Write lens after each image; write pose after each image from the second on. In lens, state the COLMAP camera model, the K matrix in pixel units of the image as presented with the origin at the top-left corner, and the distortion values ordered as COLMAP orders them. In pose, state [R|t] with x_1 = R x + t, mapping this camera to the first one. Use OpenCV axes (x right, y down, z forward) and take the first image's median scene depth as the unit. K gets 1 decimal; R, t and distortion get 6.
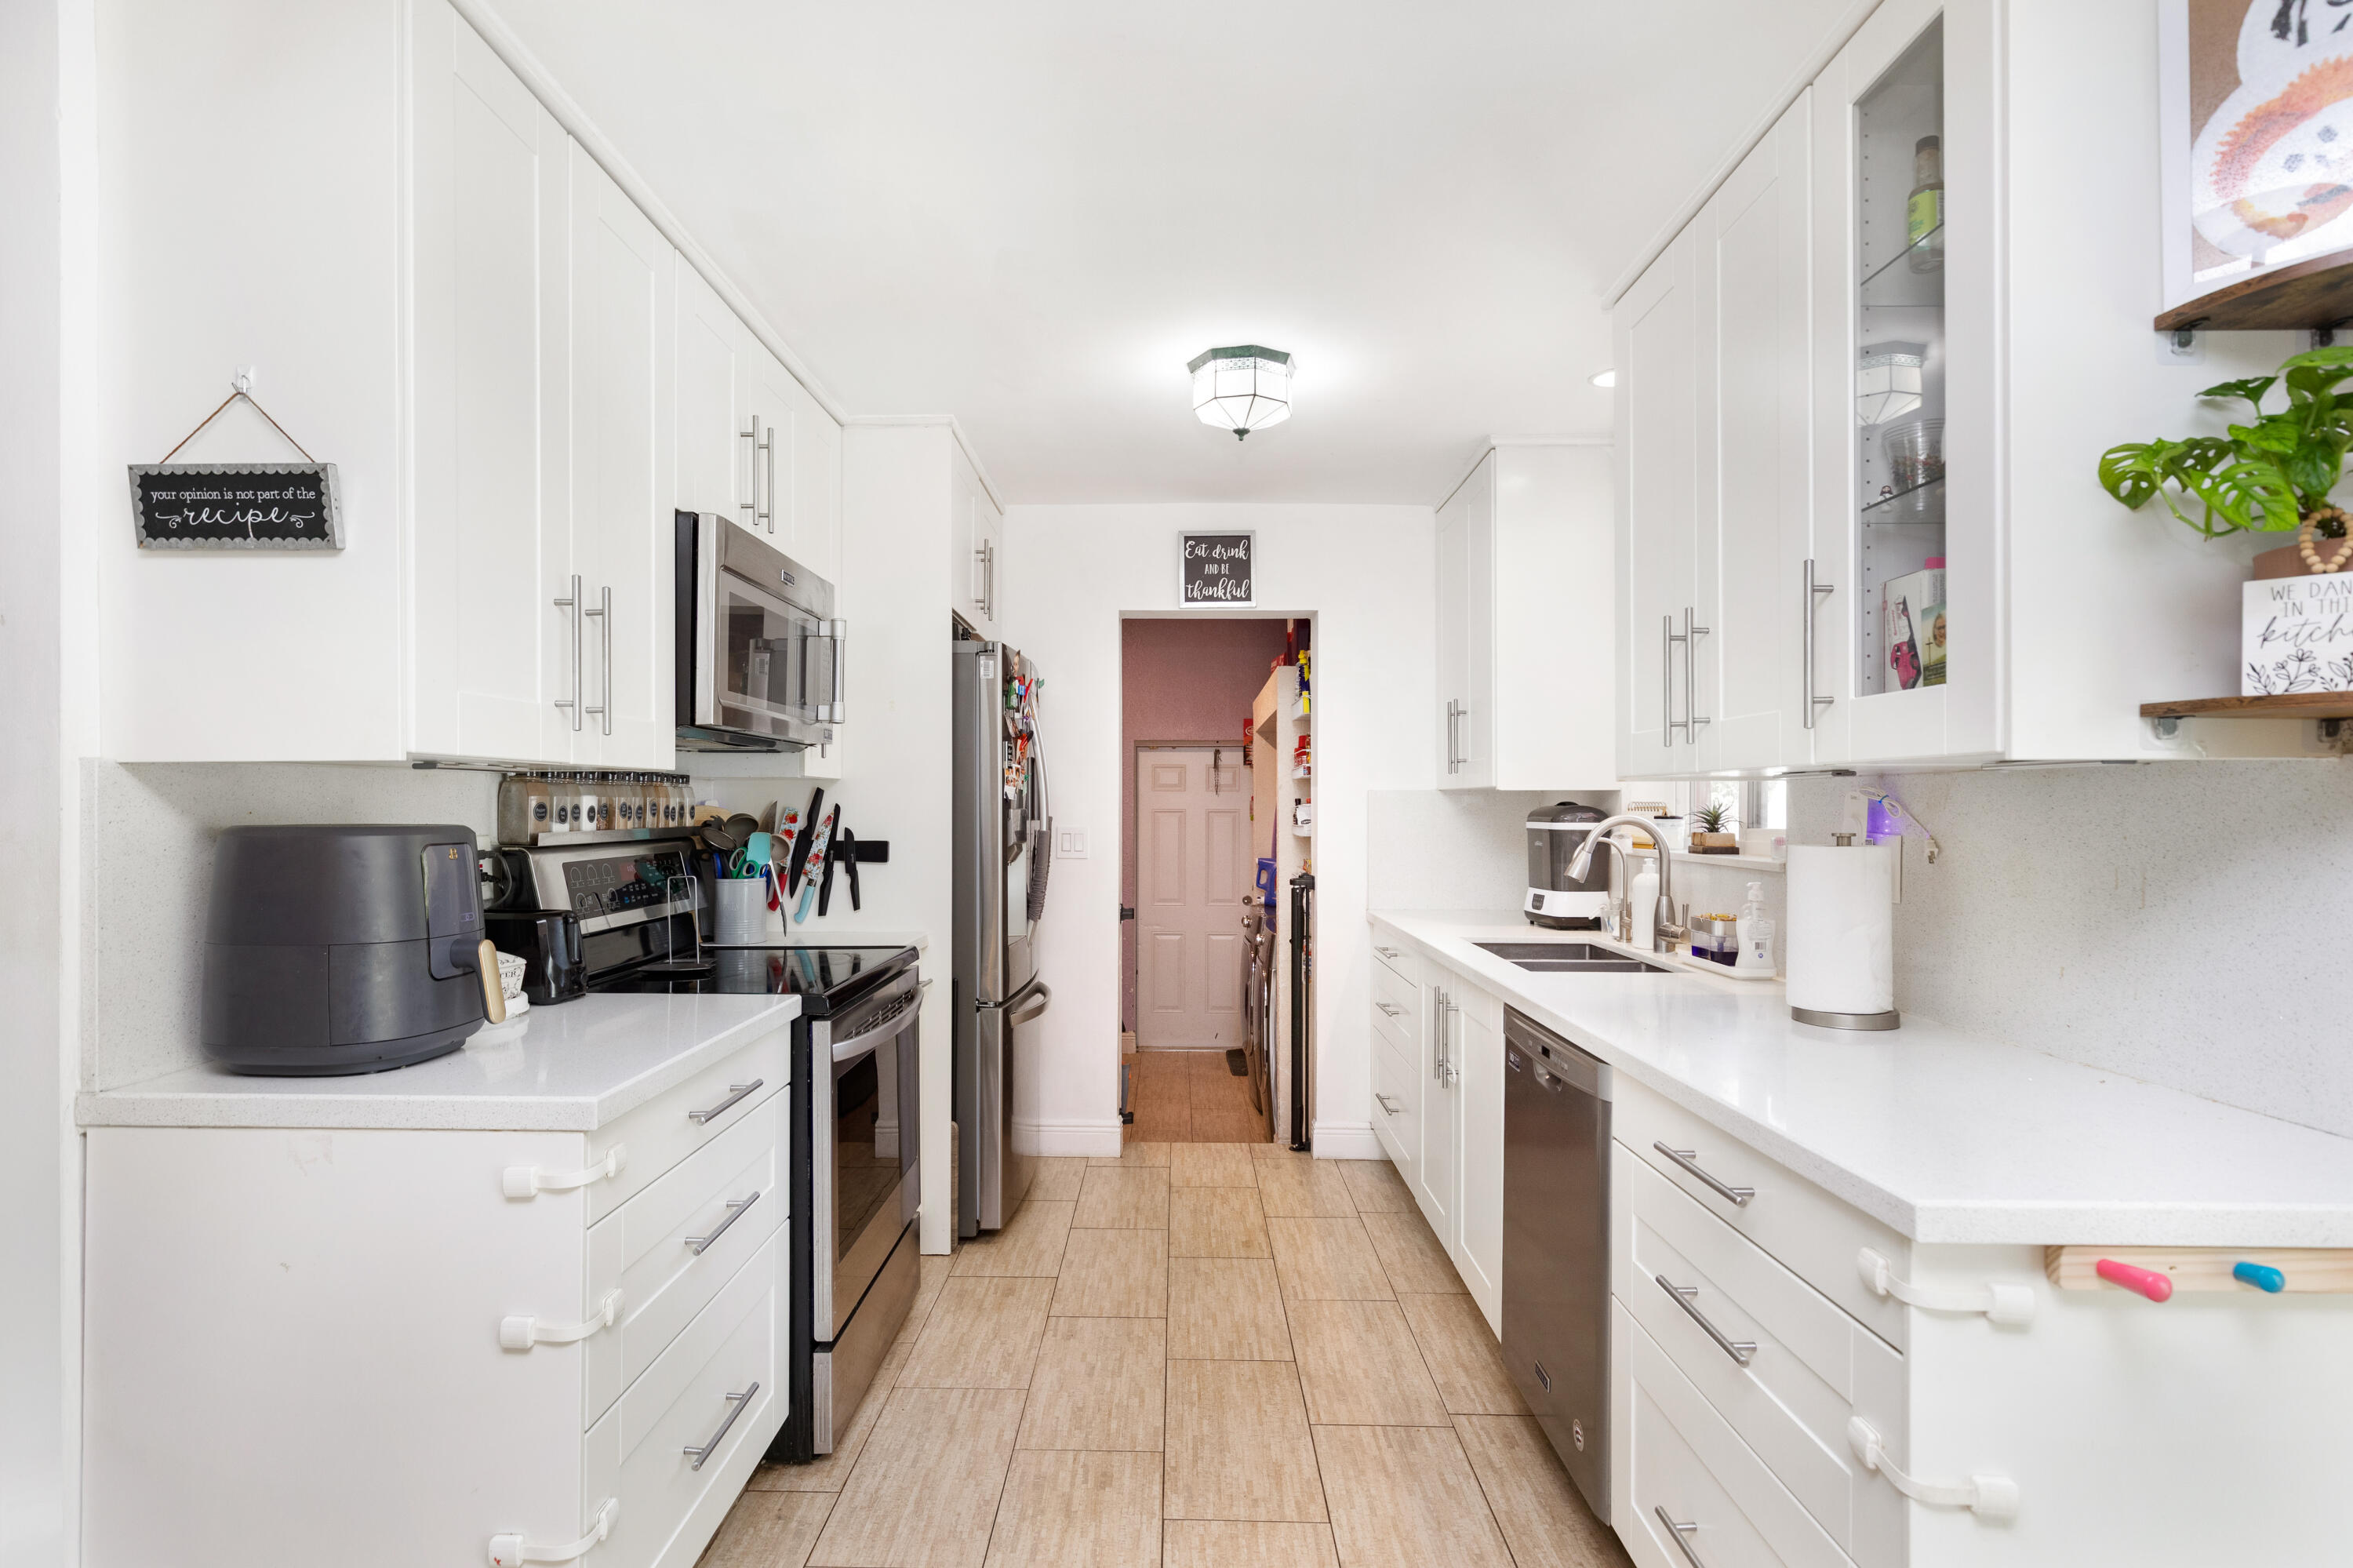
lens RADIAL K [[1147.7, 0, 1152.7], [0, 1147.7, 809.2], [0, 0, 1]] dist [-0.010191, 0.000070]
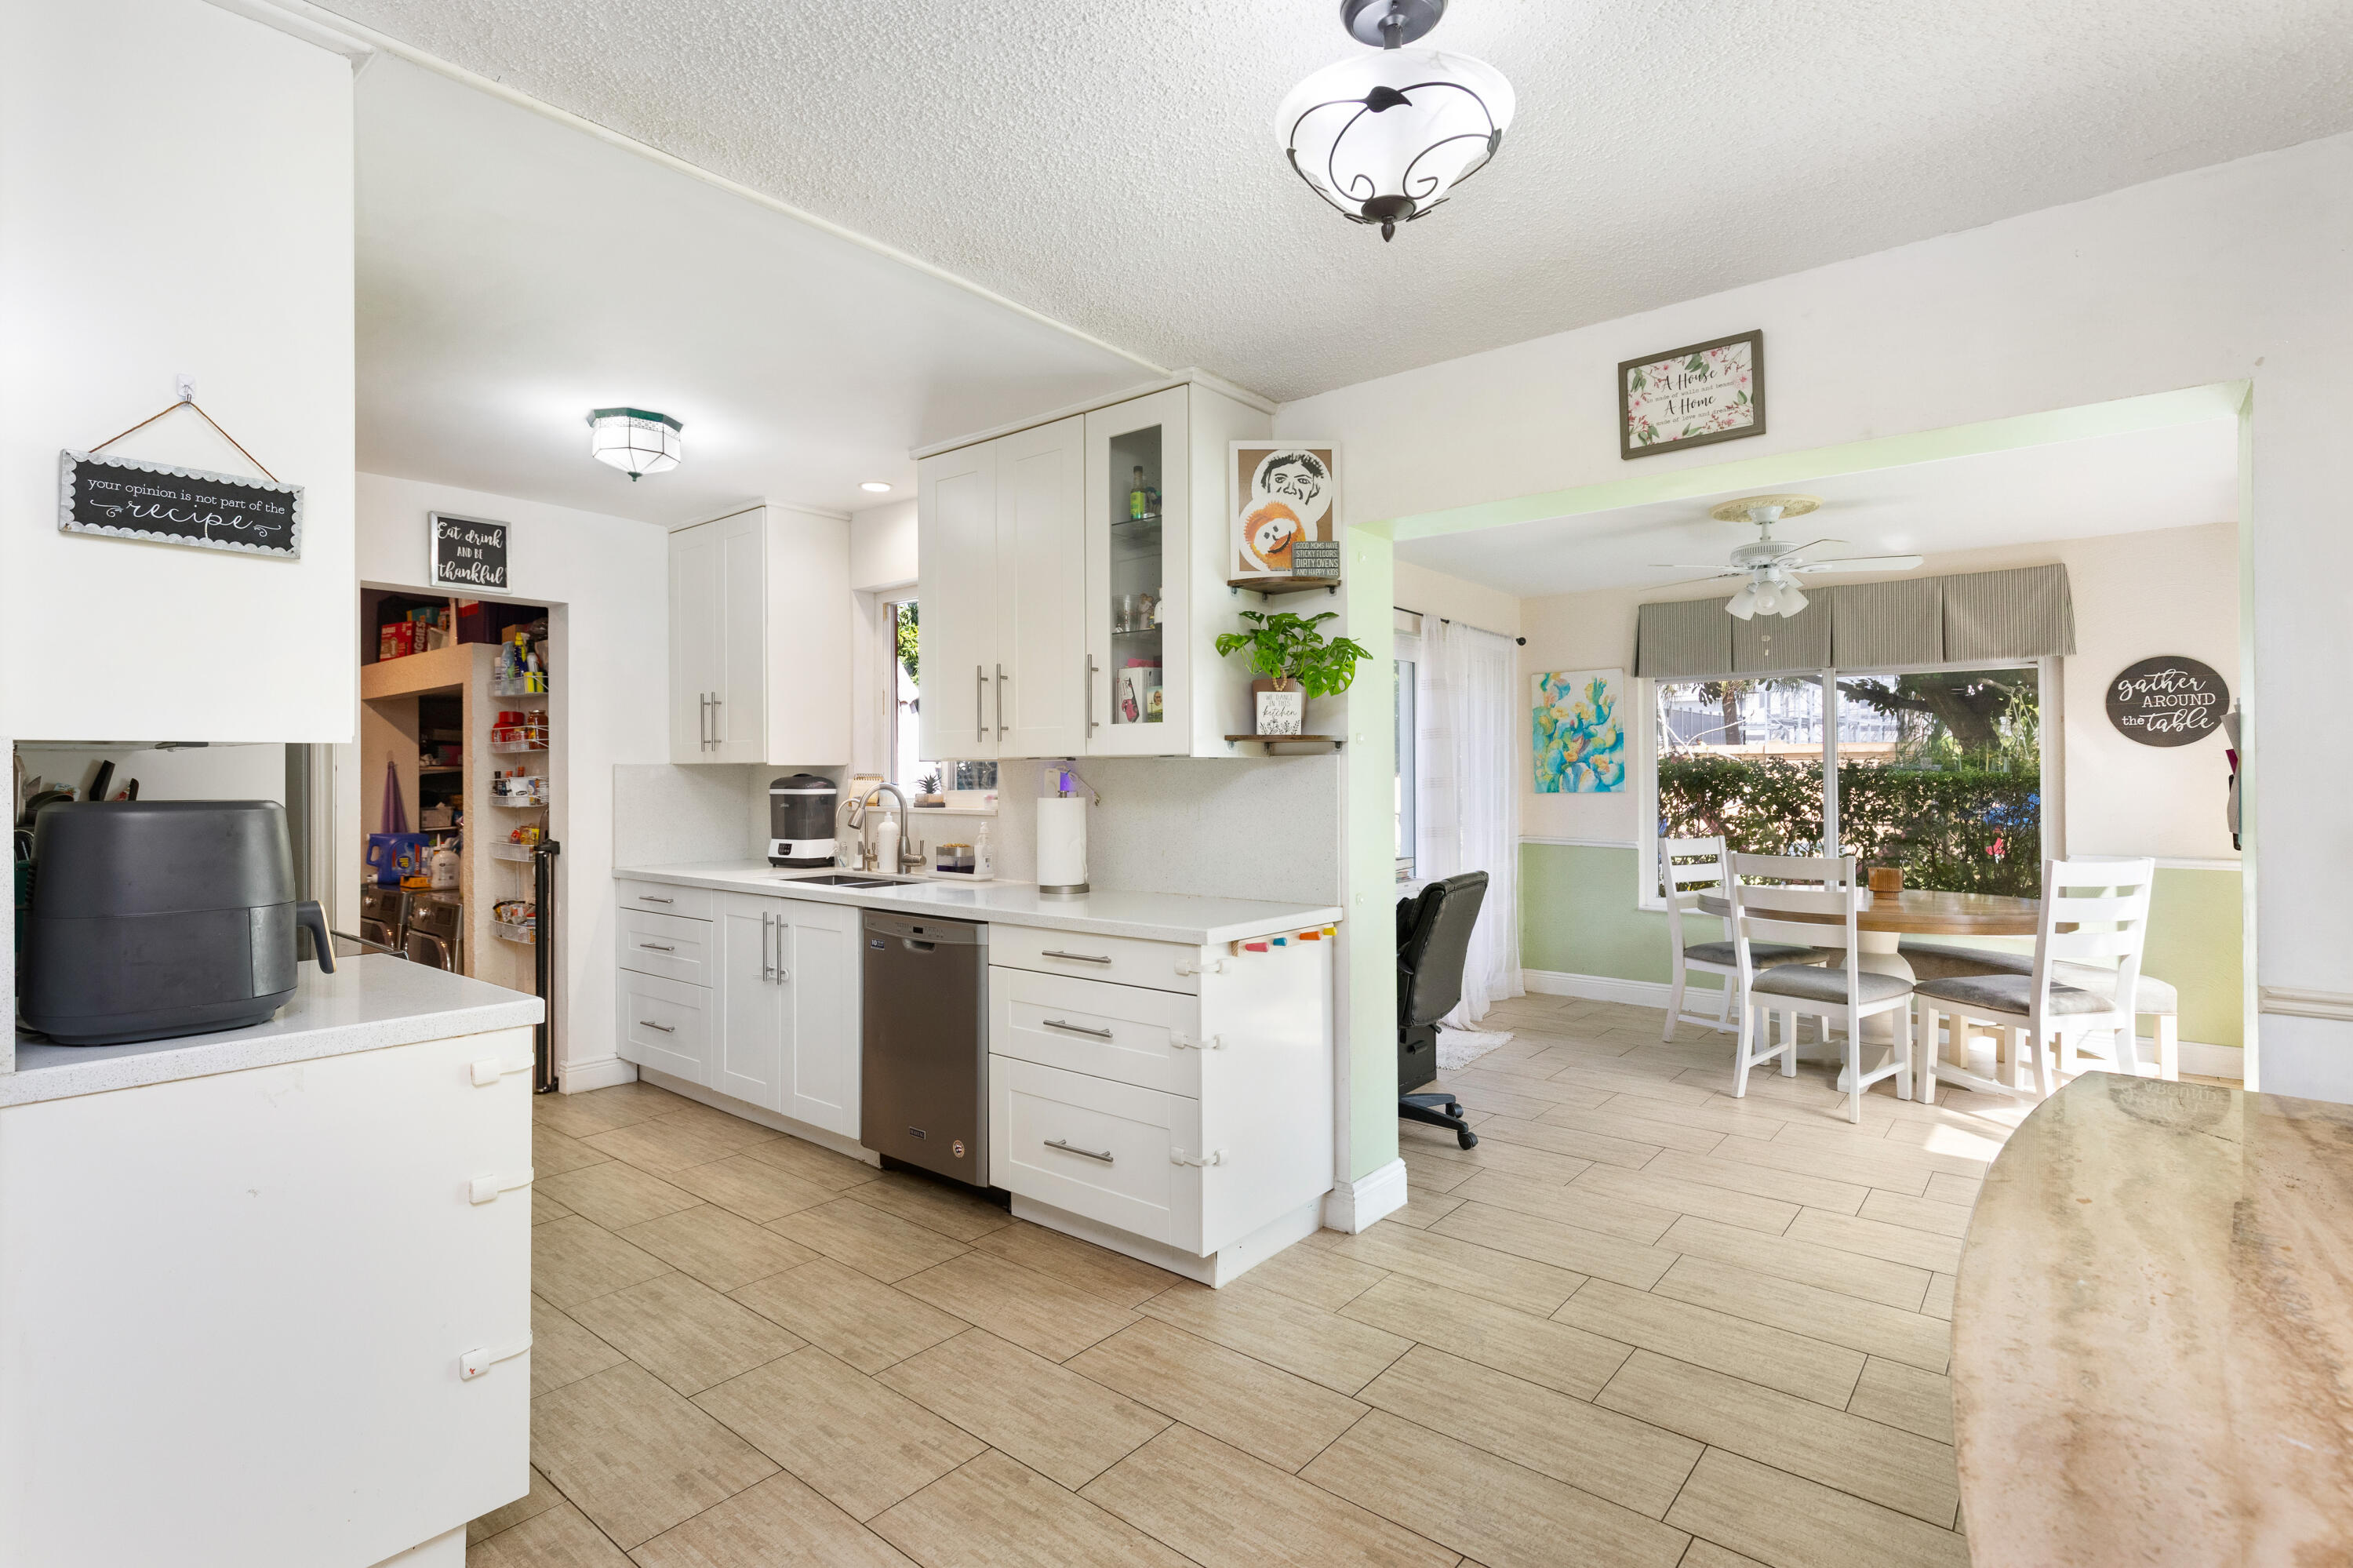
lens RADIAL K [[1144.6, 0, 1147.3], [0, 1144.6, 767.4], [0, 0, 1]] dist [-0.000471, 0.000217]
pose [[0.624277, 0.001547, 0.781201, -0.692646], [0.006760, 0.999950, -0.007382, -0.001965], [-0.781174, 0.009890, 0.624236, -0.251396]]
